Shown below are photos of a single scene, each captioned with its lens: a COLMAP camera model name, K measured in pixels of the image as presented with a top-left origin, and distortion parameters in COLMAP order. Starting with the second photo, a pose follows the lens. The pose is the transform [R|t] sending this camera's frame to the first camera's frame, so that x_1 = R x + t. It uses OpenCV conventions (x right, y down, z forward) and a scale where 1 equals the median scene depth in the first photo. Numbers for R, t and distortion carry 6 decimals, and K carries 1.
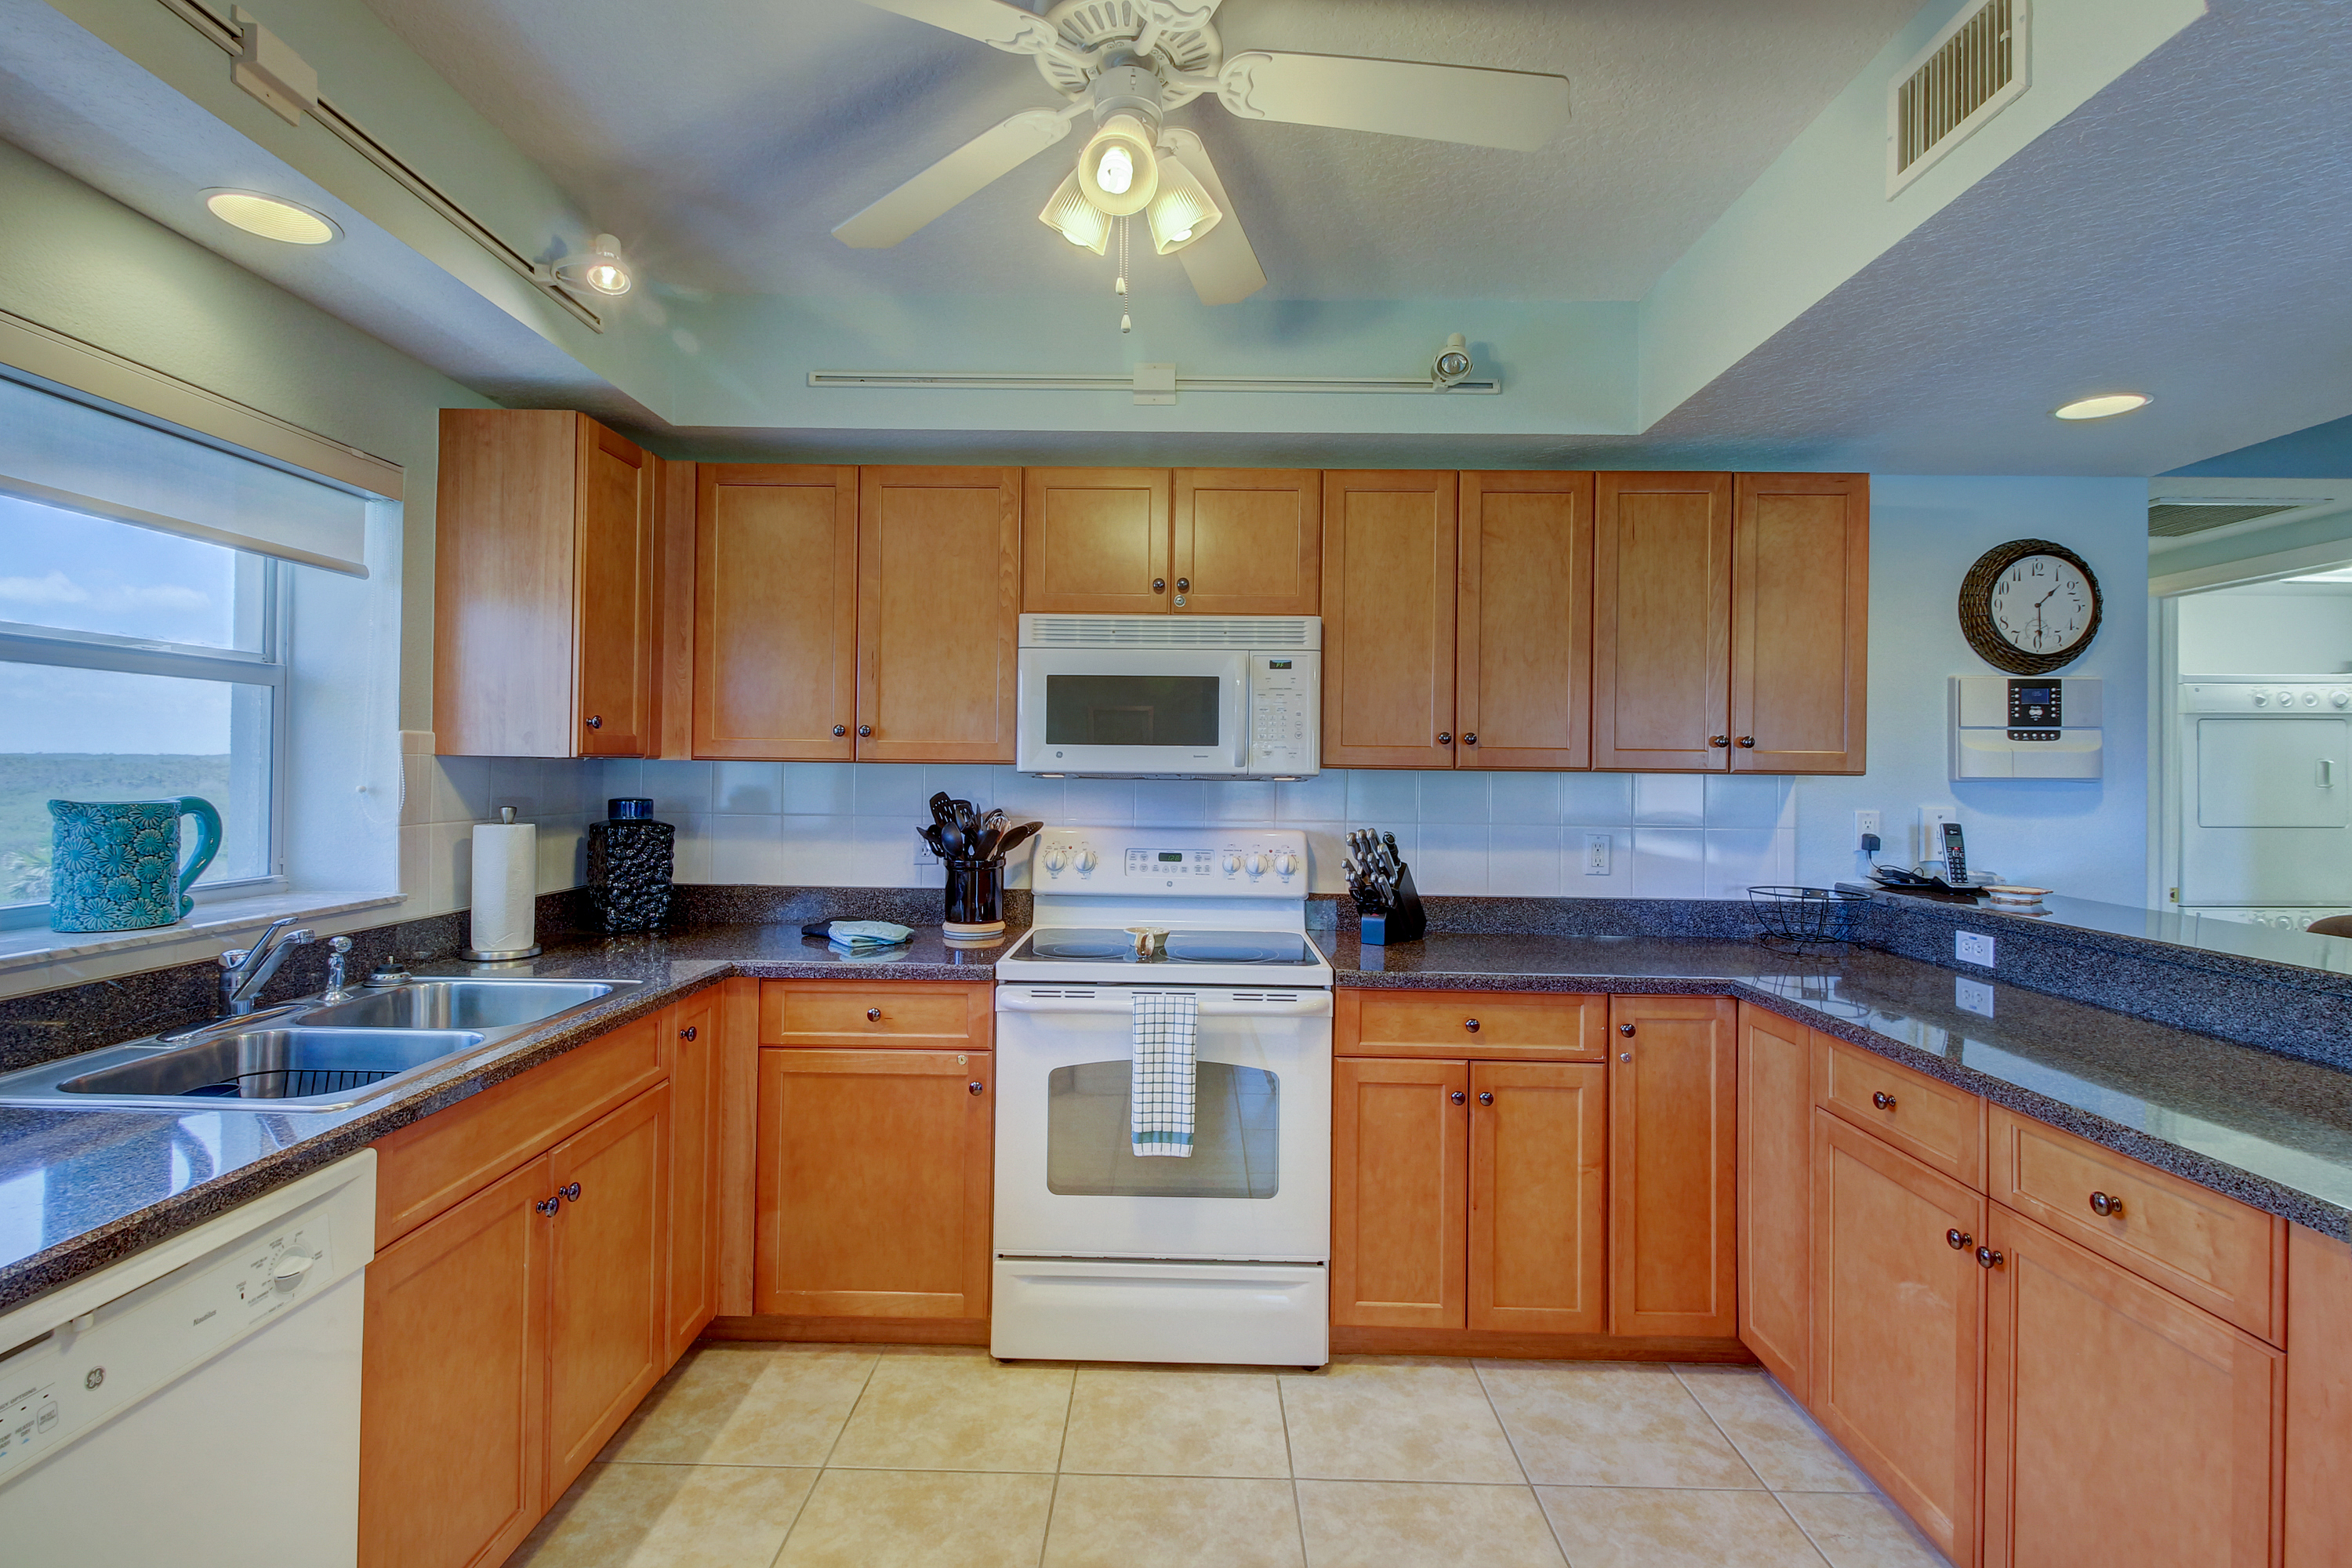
lens RADIAL K [[1122.4, 0, 1168.7], [0, 1122.4, 759.2], [0, 0, 1]] dist [0.005885, -0.004862]
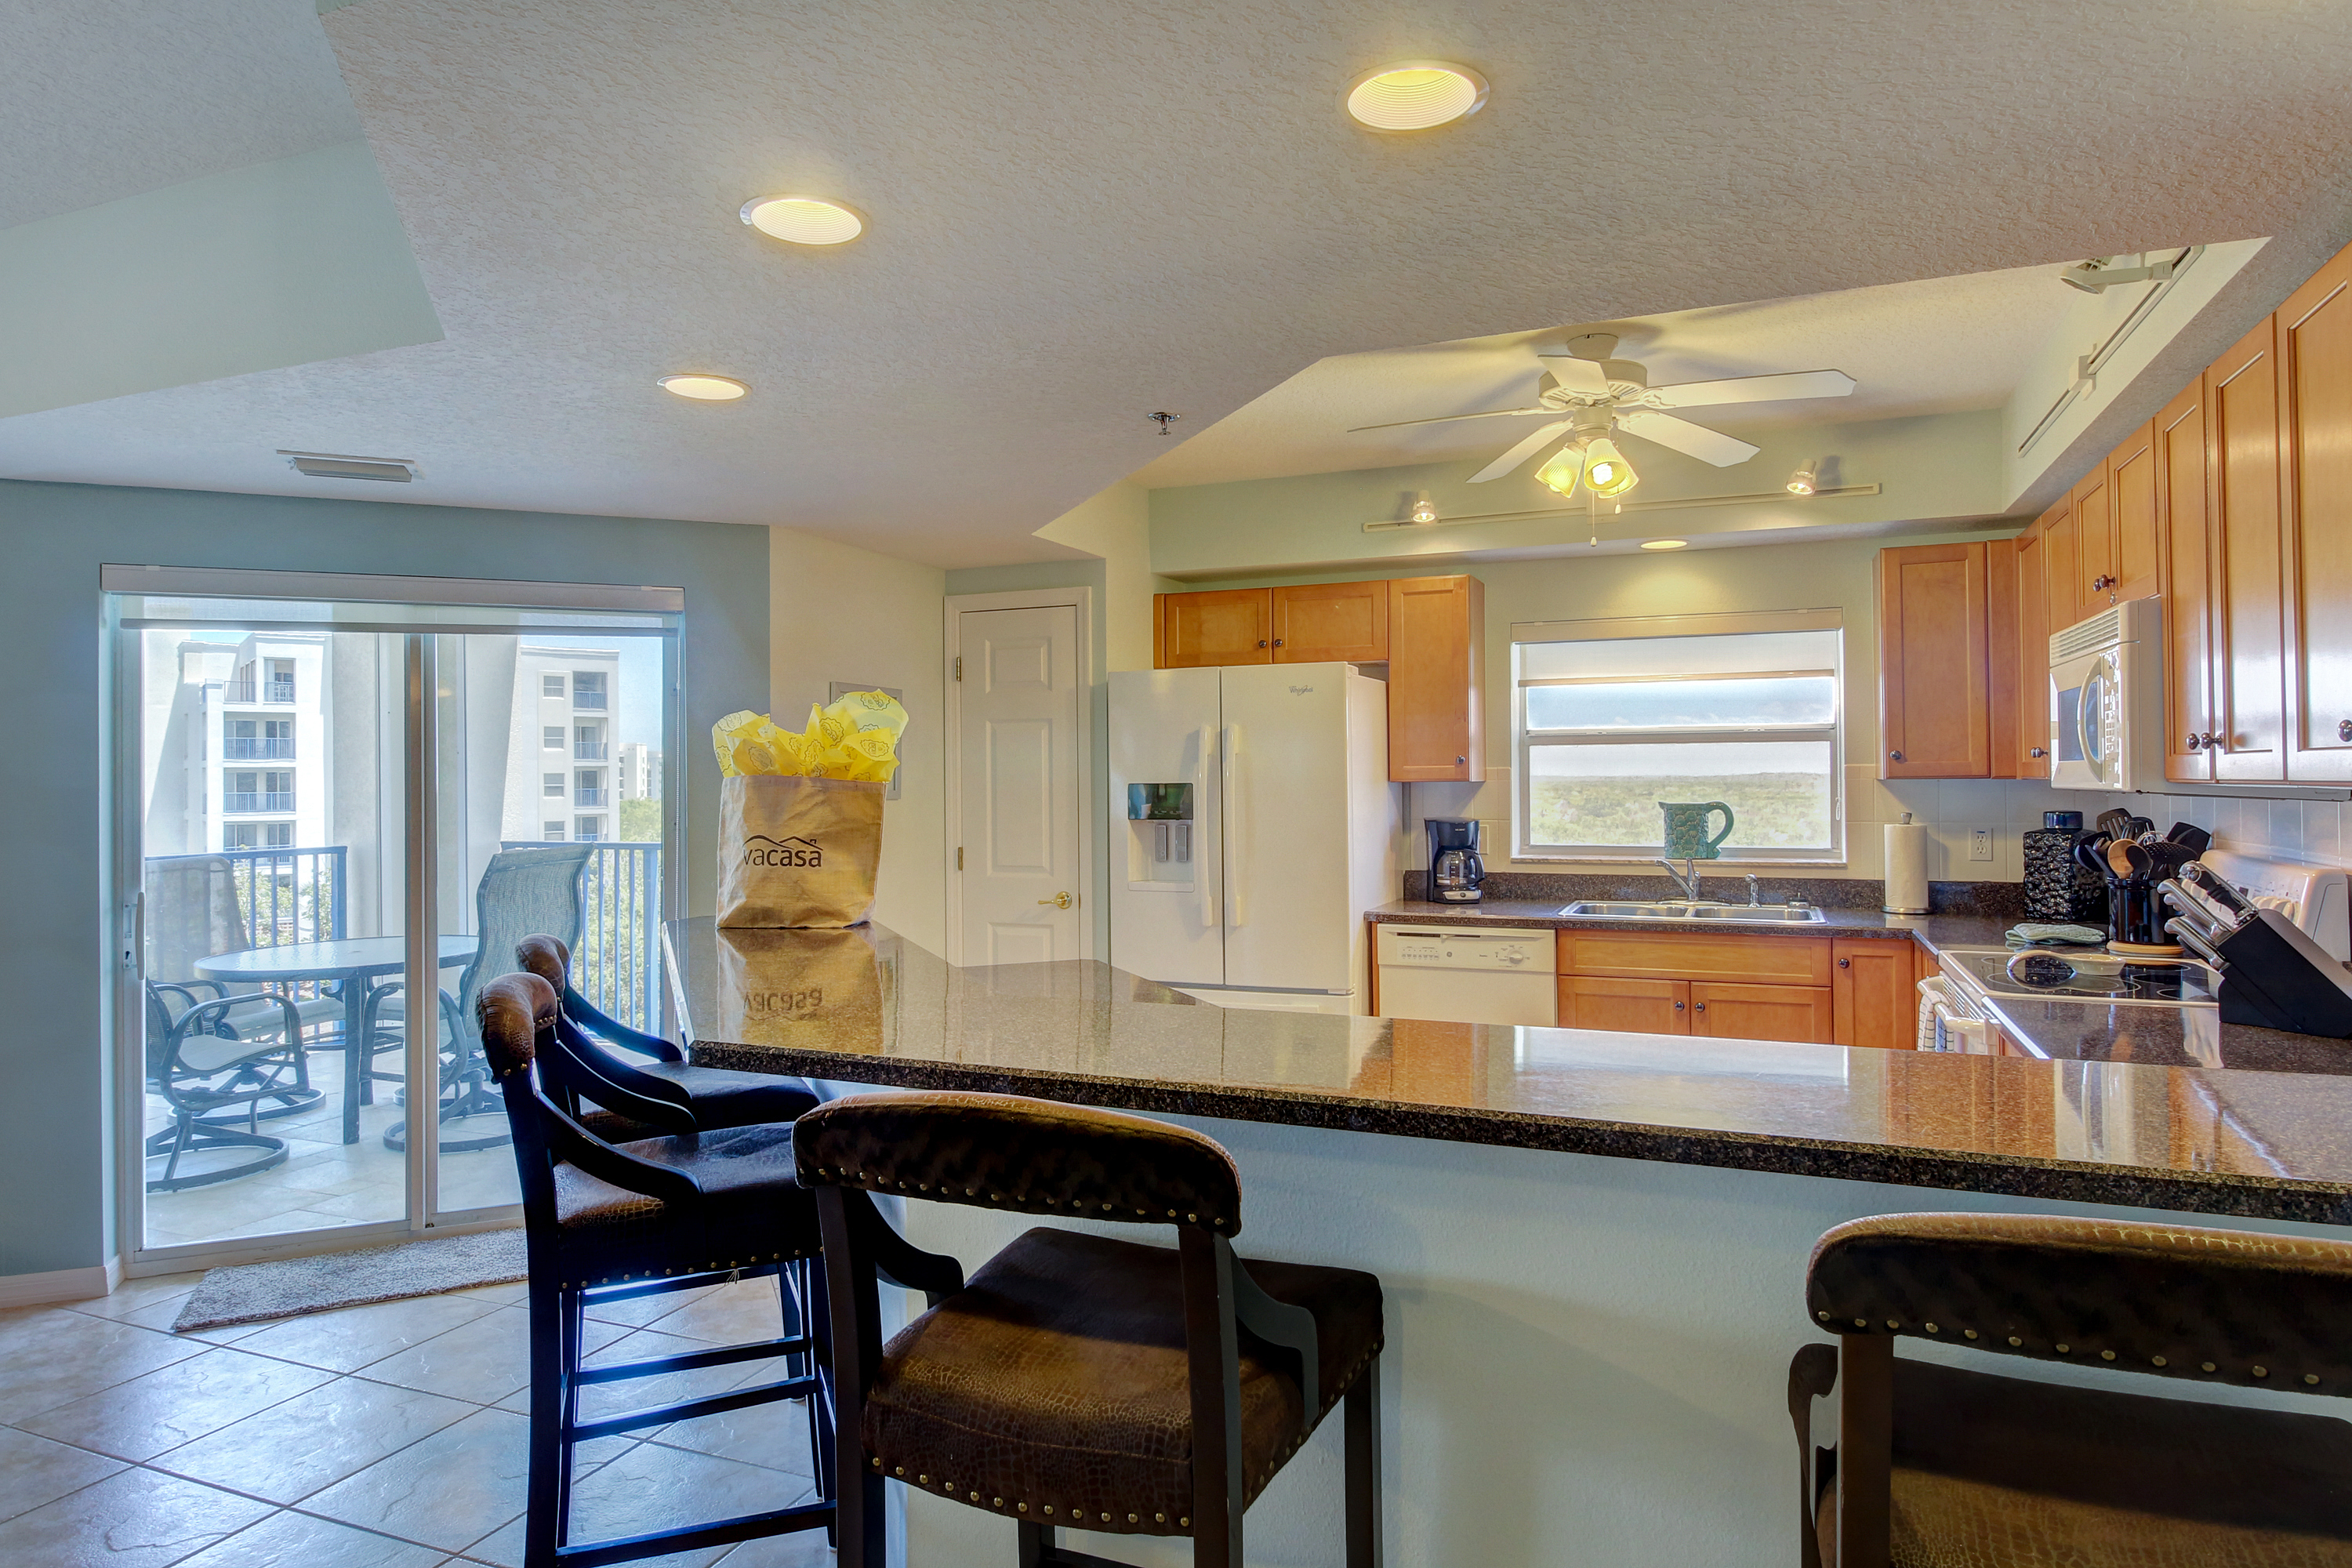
lens RADIAL K [[1394.2, 0, 1180.7], [0, 1394.2, 778.0], [0, 0, 1]] dist [-0.003182, -0.004421]
pose [[-0.371783, -0.011921, -0.928243, 1.356131], [0.009690, 0.999813, -0.016721, 0.016052], [0.928269, -0.015211, -0.371598, 0.717187]]
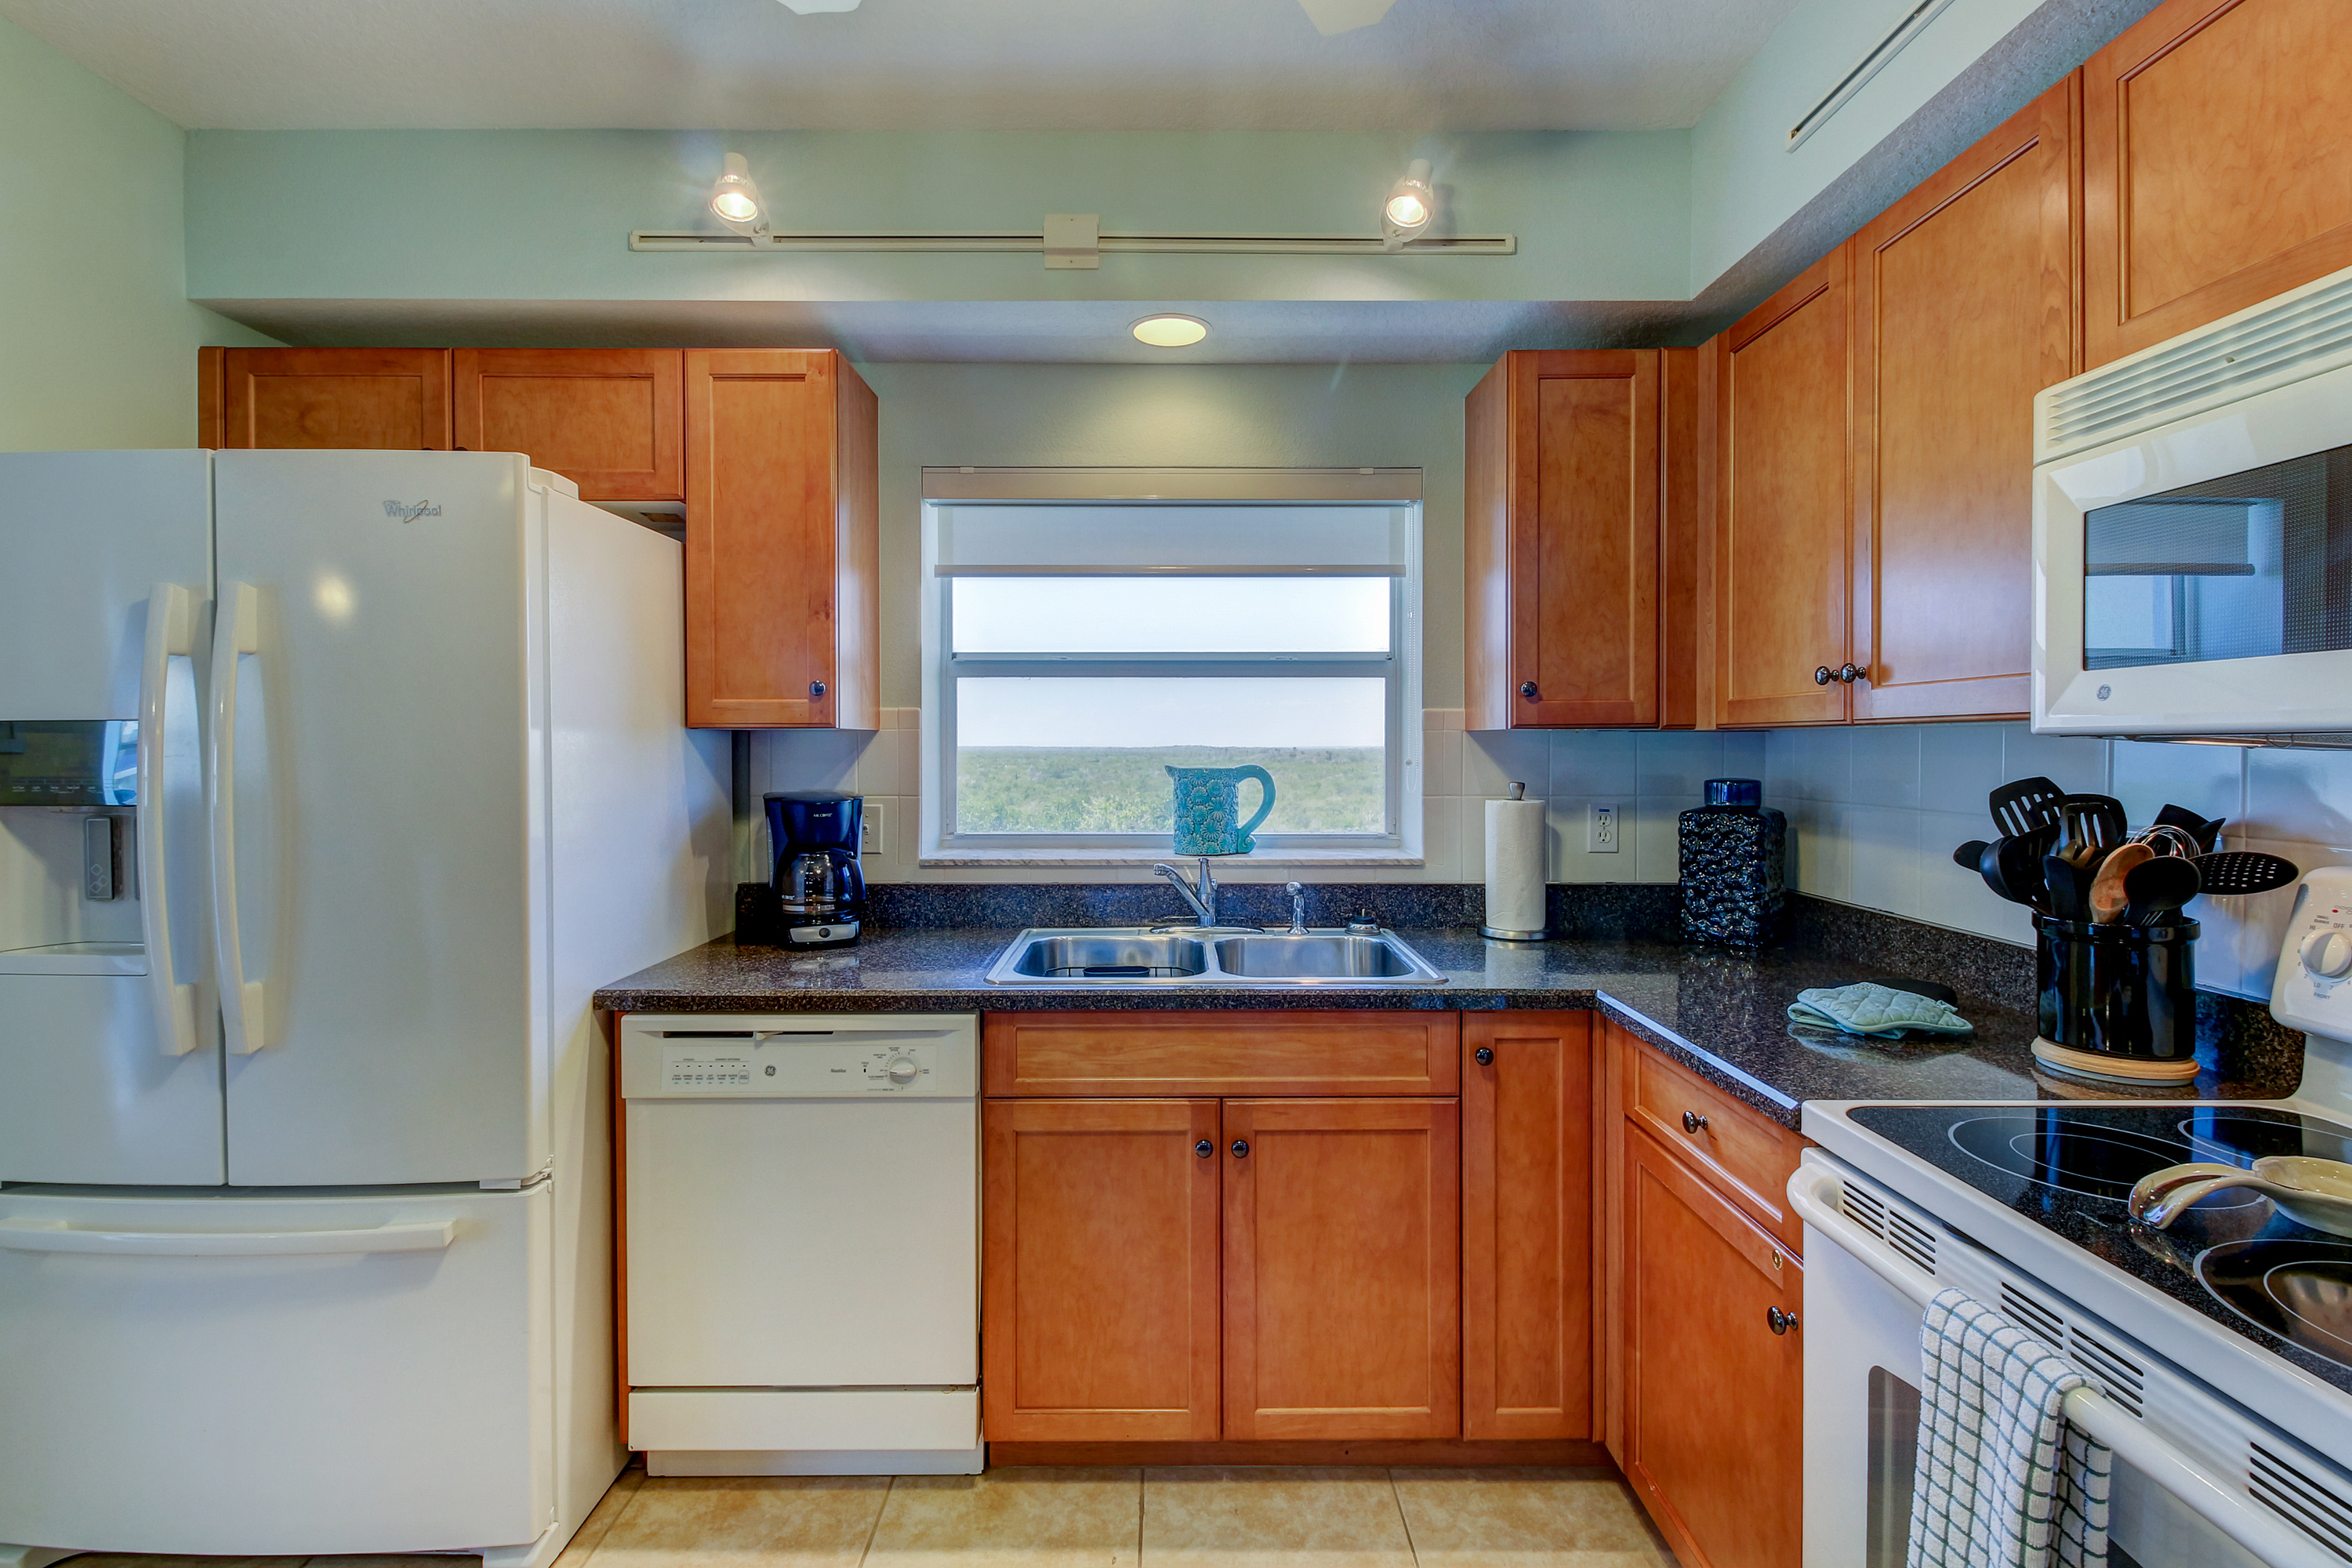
lens RADIAL K [[1085.6, 0, 1161.1], [0, 1085.6, 759.9], [0, 0, 1]] dist [0.008343, -0.005816]
pose [[0.002500, -0.000774, -0.999997, 0.313445], [0.008483, 0.999964, -0.000753, 0.019238], [0.999961, -0.008481, 0.002506, 0.623956]]
